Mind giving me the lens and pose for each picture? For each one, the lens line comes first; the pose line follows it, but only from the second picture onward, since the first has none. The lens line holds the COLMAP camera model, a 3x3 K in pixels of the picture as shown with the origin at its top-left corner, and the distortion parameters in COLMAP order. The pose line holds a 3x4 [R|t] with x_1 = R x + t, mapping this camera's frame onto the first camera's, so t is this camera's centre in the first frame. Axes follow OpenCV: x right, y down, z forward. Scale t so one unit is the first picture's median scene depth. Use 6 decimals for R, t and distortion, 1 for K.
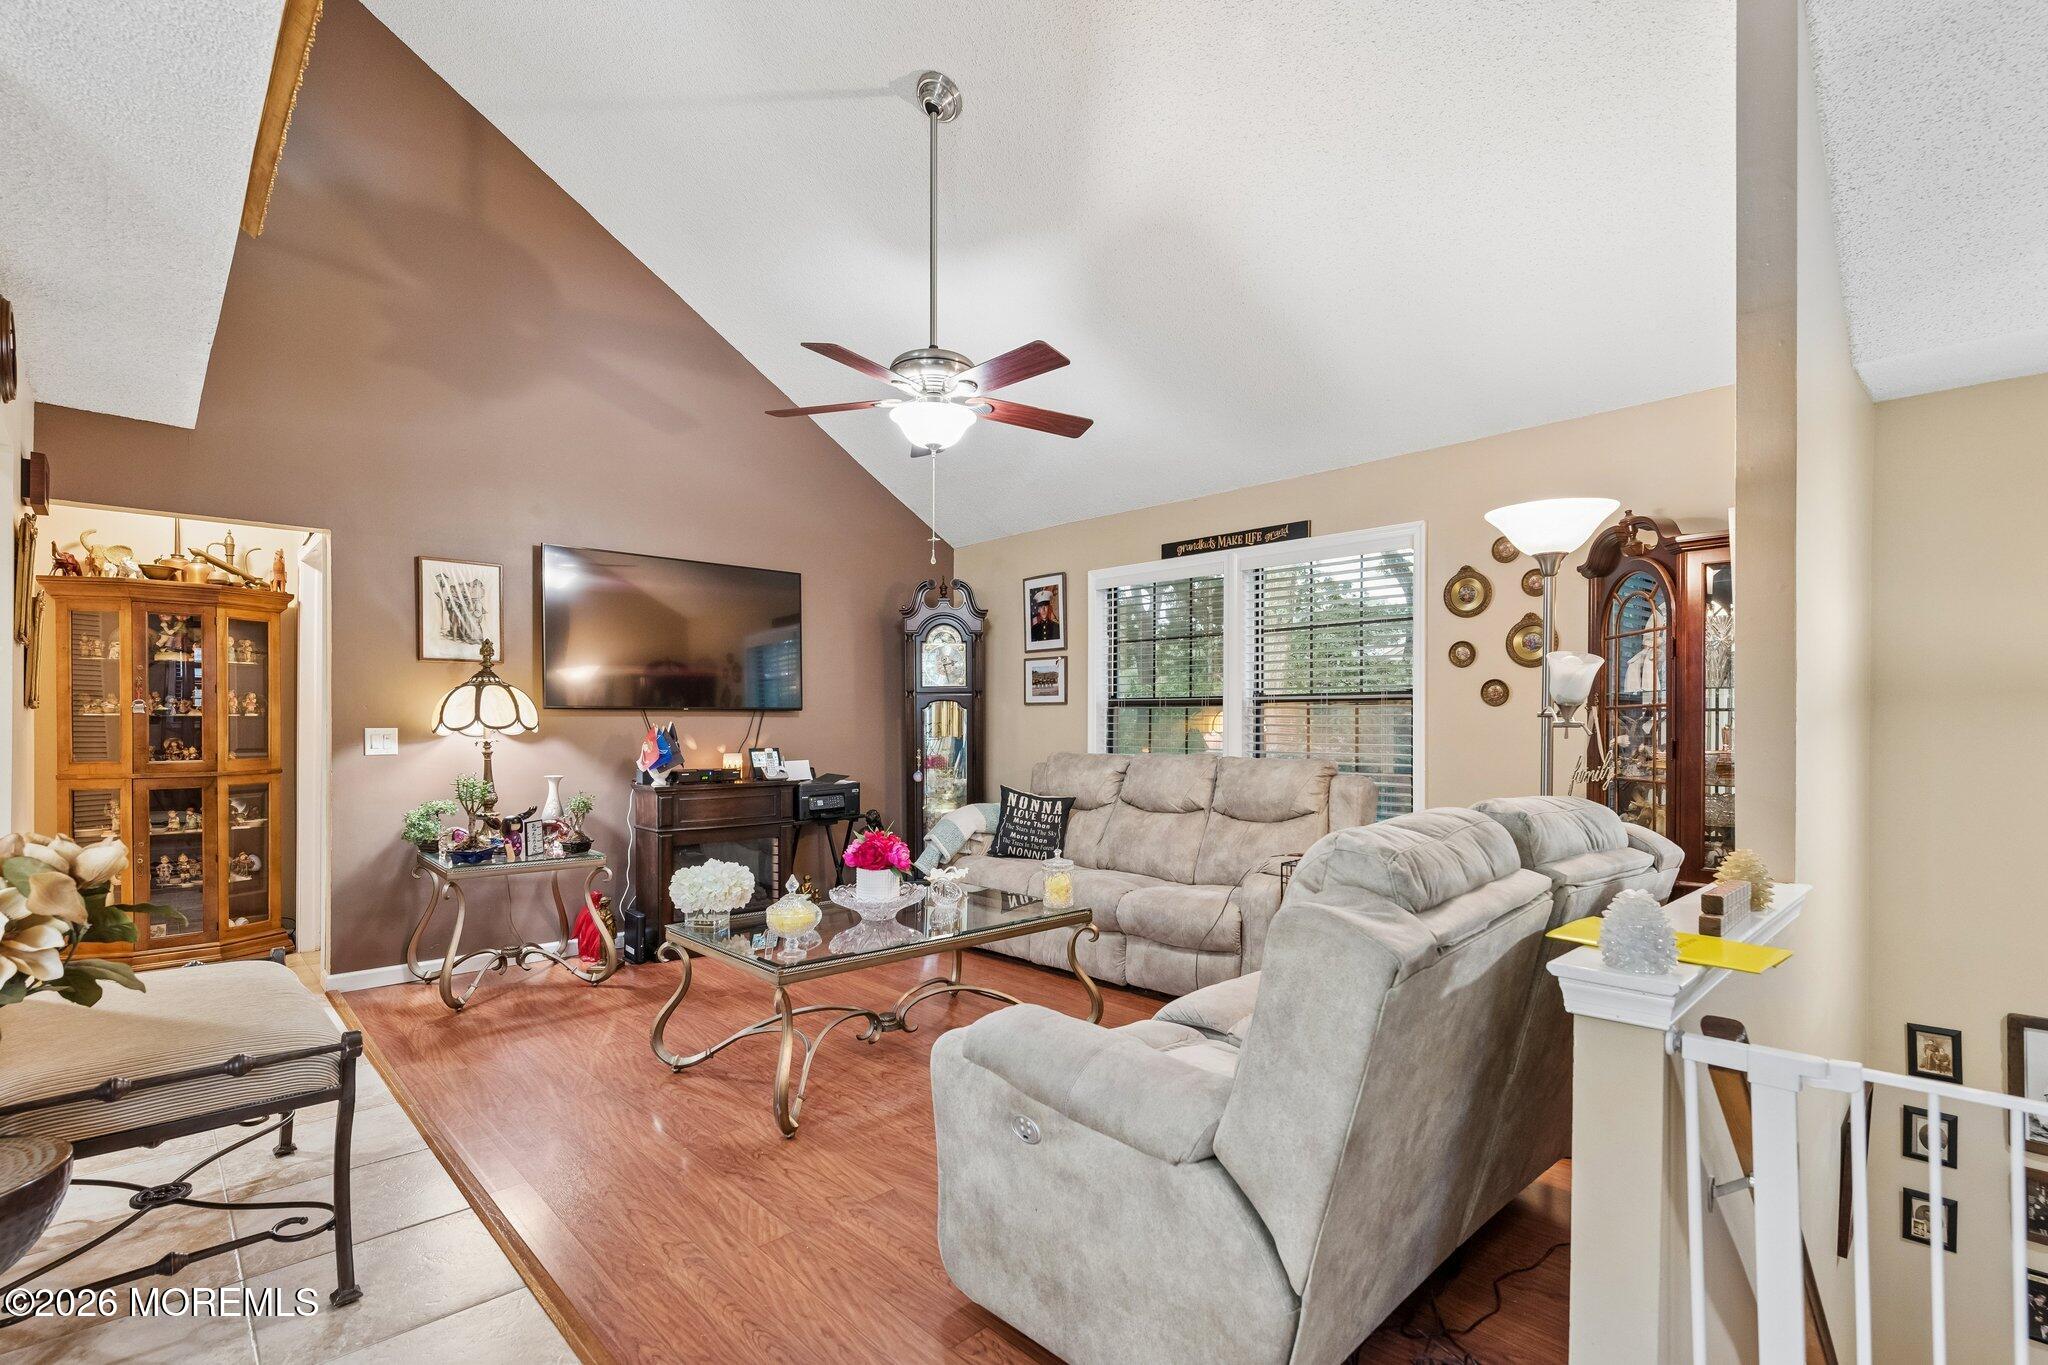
lens RADIAL K [[933.0, 0, 1009.8], [0, 933.0, 732.1], [0, 0, 1]] dist [-0.010914, 0.000929]
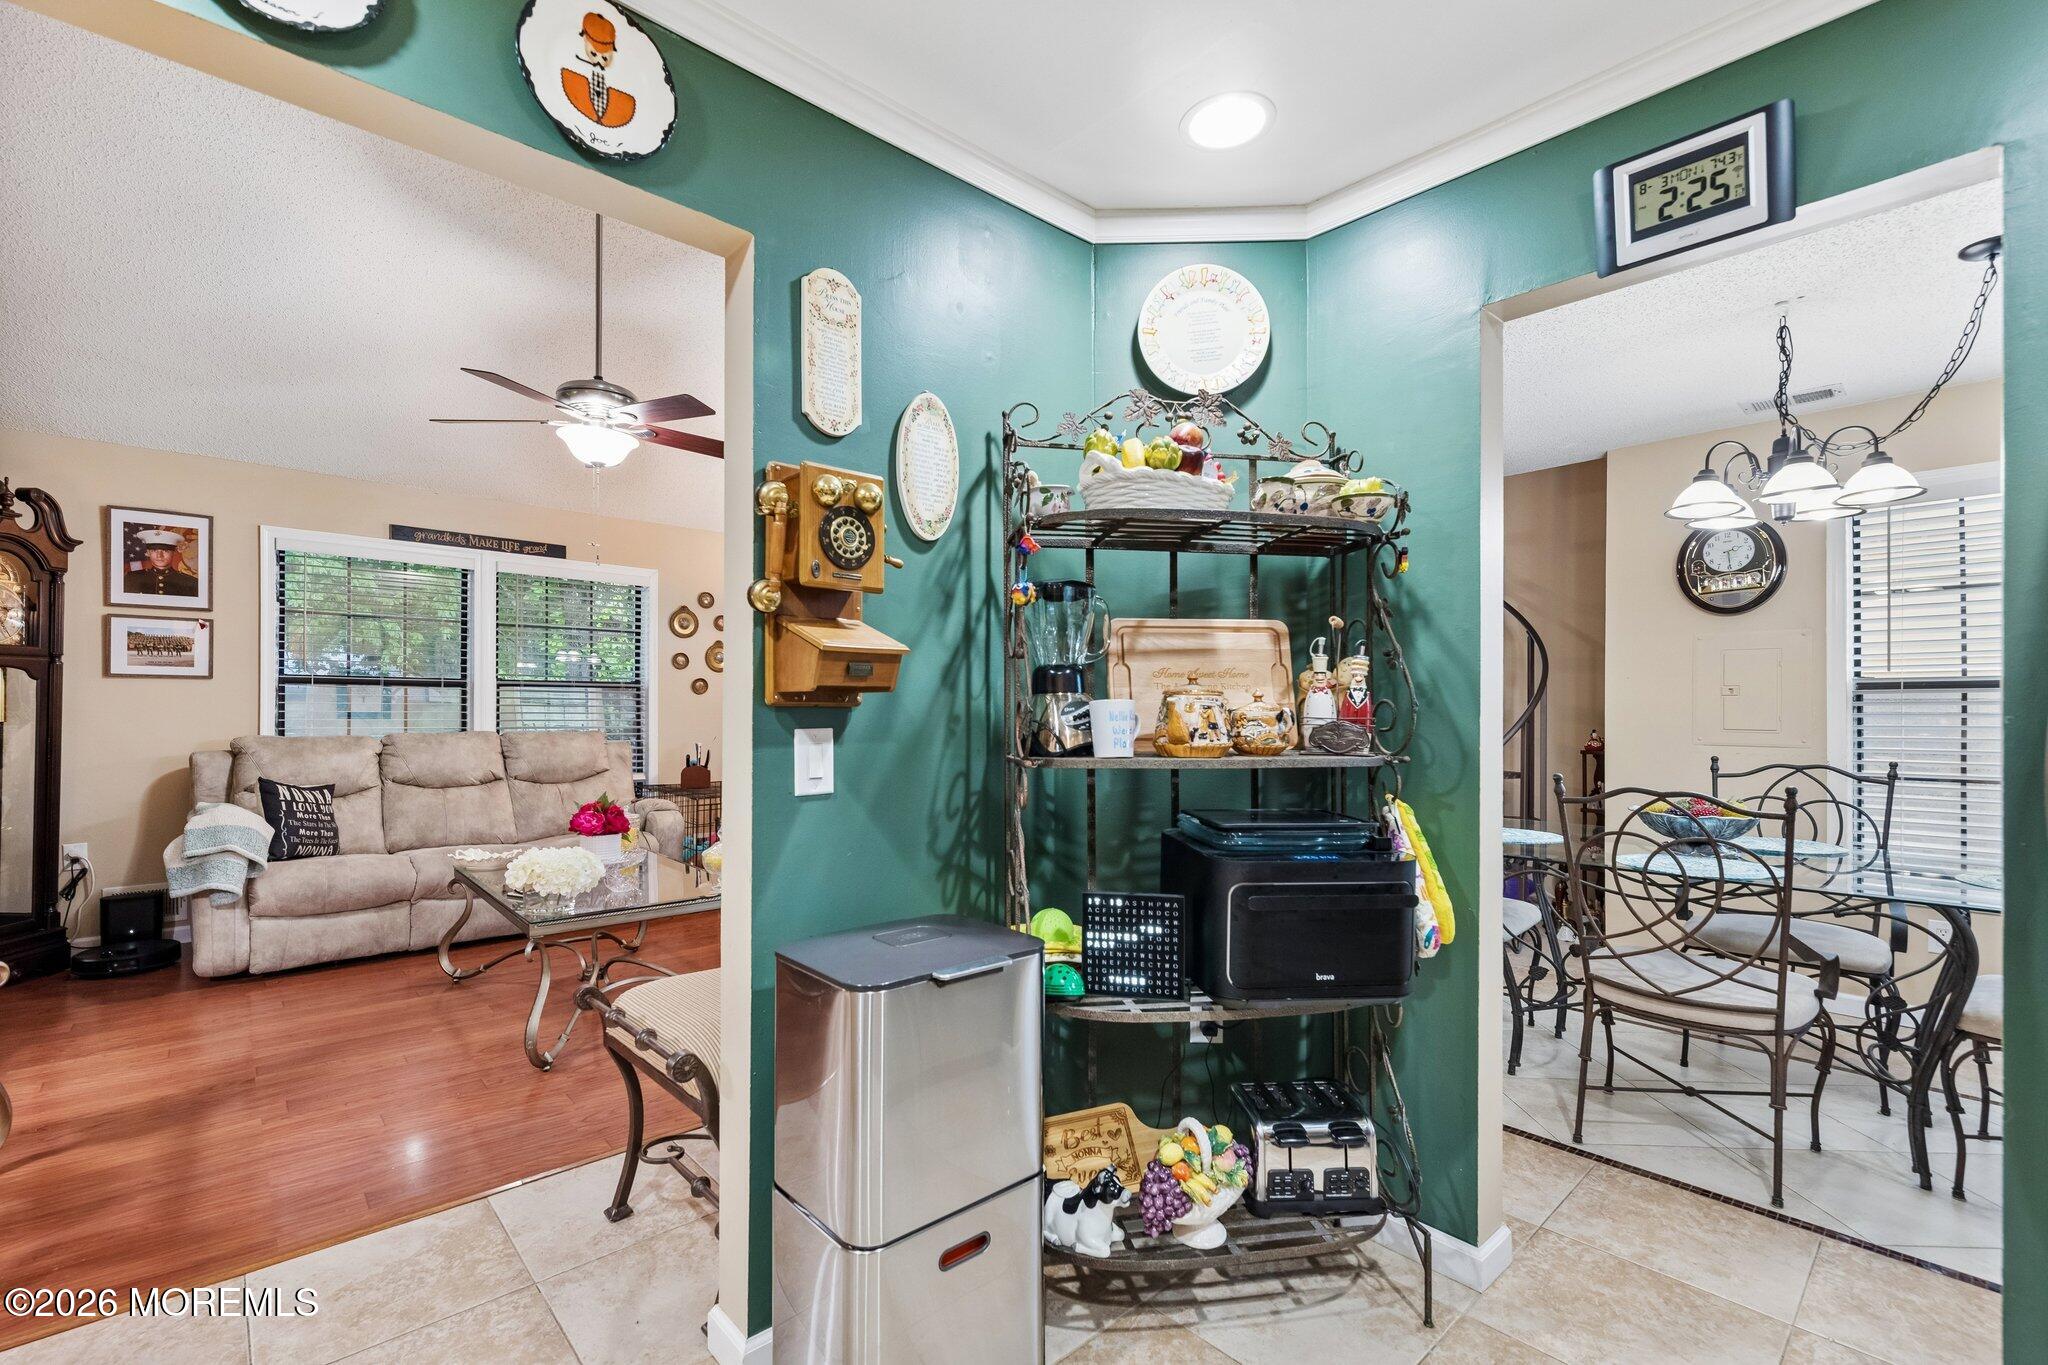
lens RADIAL K [[900.7, 0, 1014.9], [0, 900.7, 708.7], [0, 0, 1]] dist [0.001992, -0.000581]
pose [[0.017825, 0.000357, 0.999841, -0.843997], [0.005104, 0.999987, -0.000448, 0.000403], [-0.999828, 0.005111, 0.017823, 0.336556]]
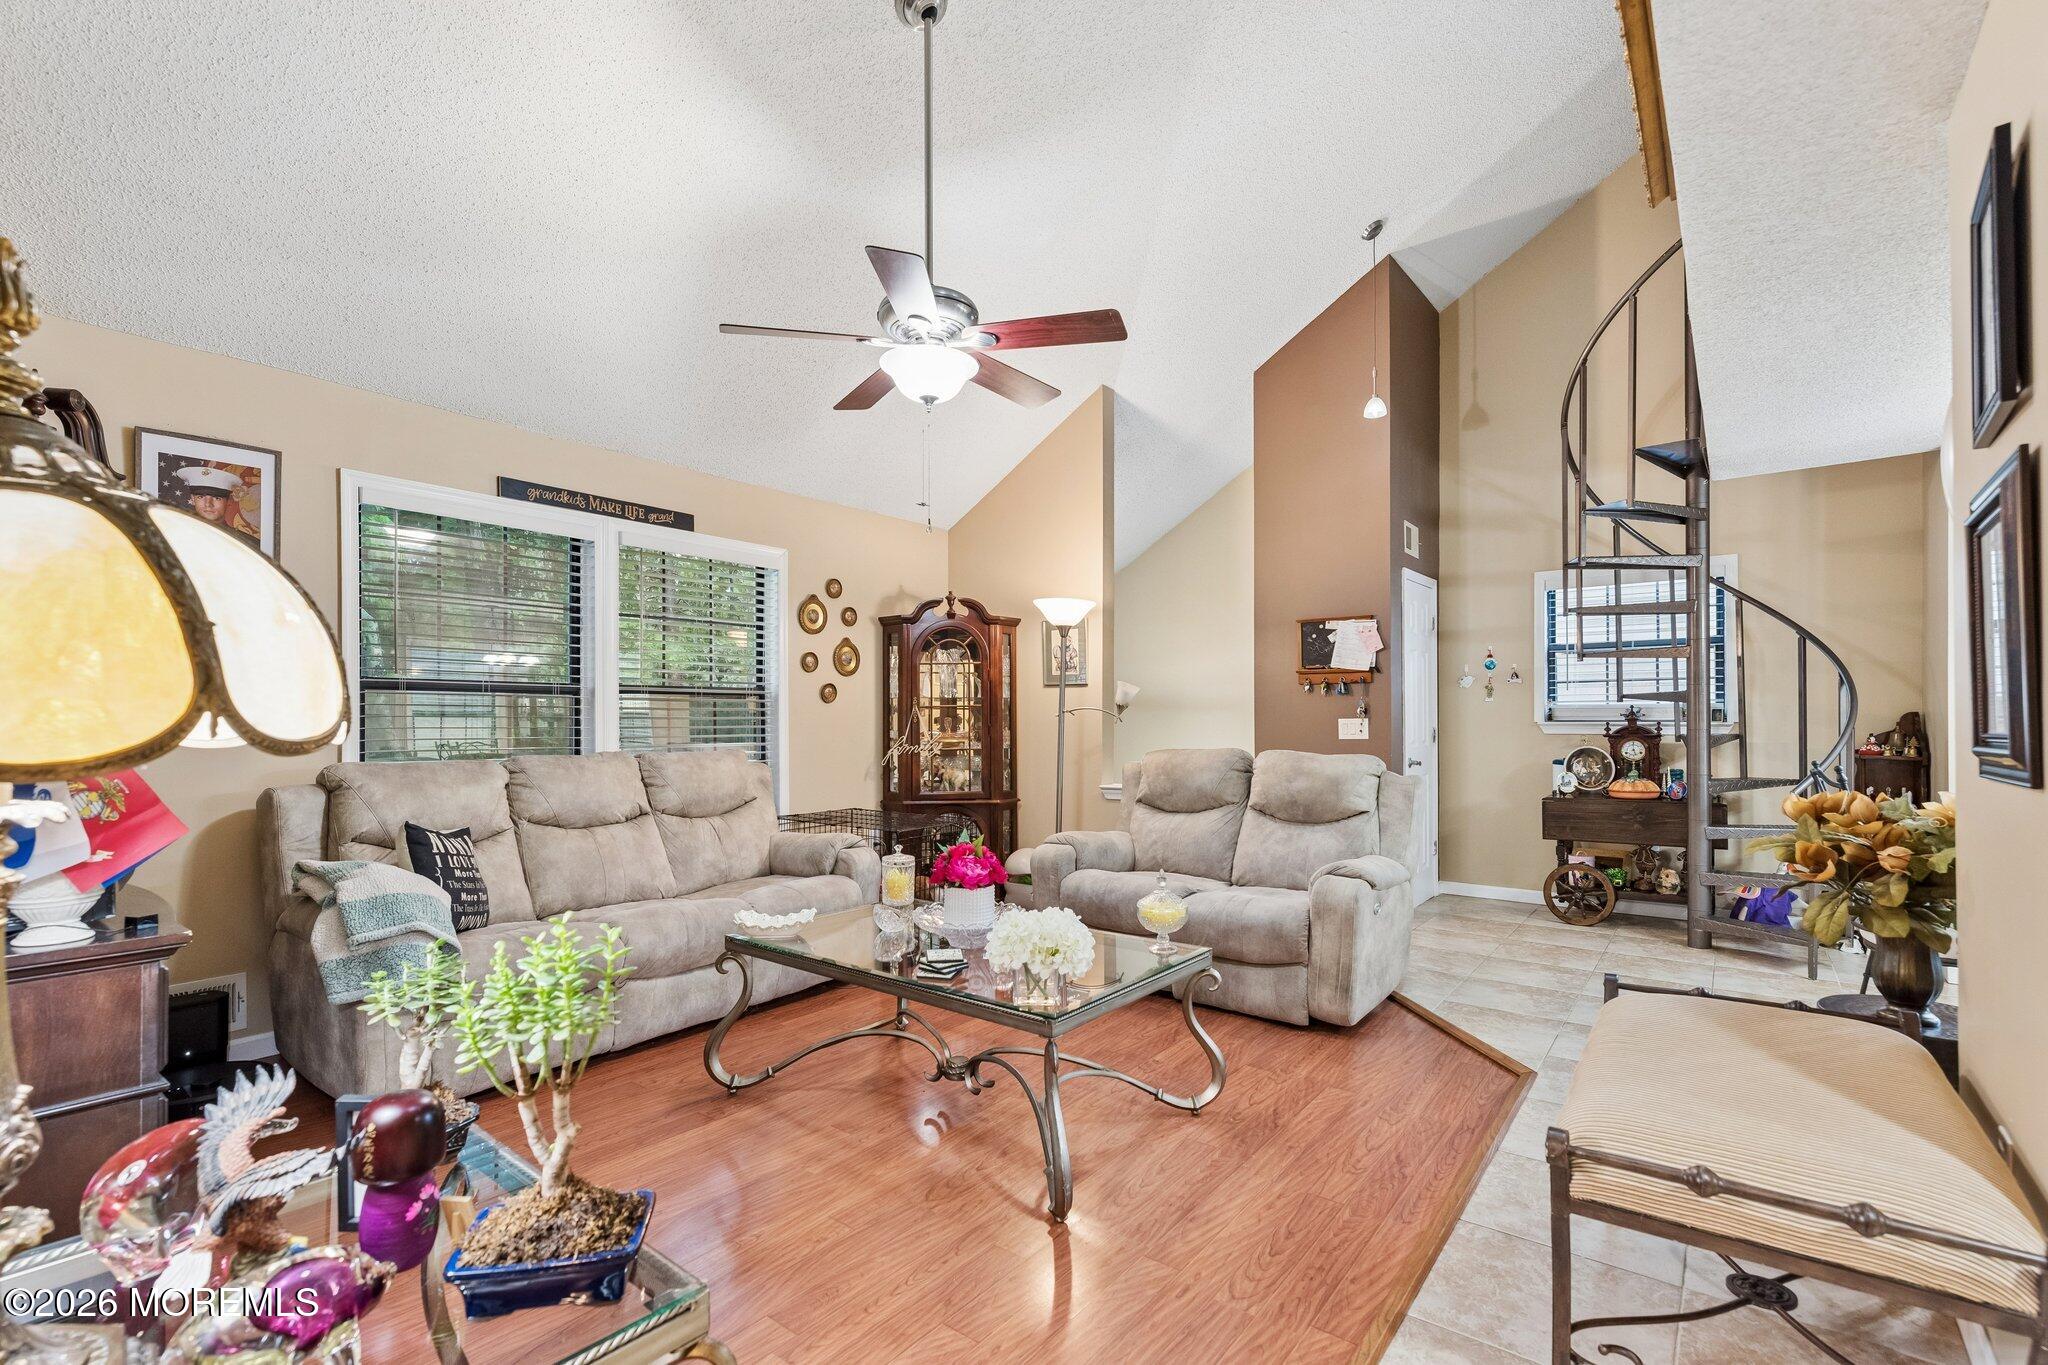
lens RADIAL K [[933.0, 0, 1031.1], [0, 933.0, 718.6], [0, 0, 1]] dist [-0.010914, 0.000929]
pose [[-0.173445, 0.000732, 0.984843, -0.685542], [0.012034, 0.999927, 0.001376, -0.003378], [-0.984770, 0.012091, -0.173441, 0.760299]]
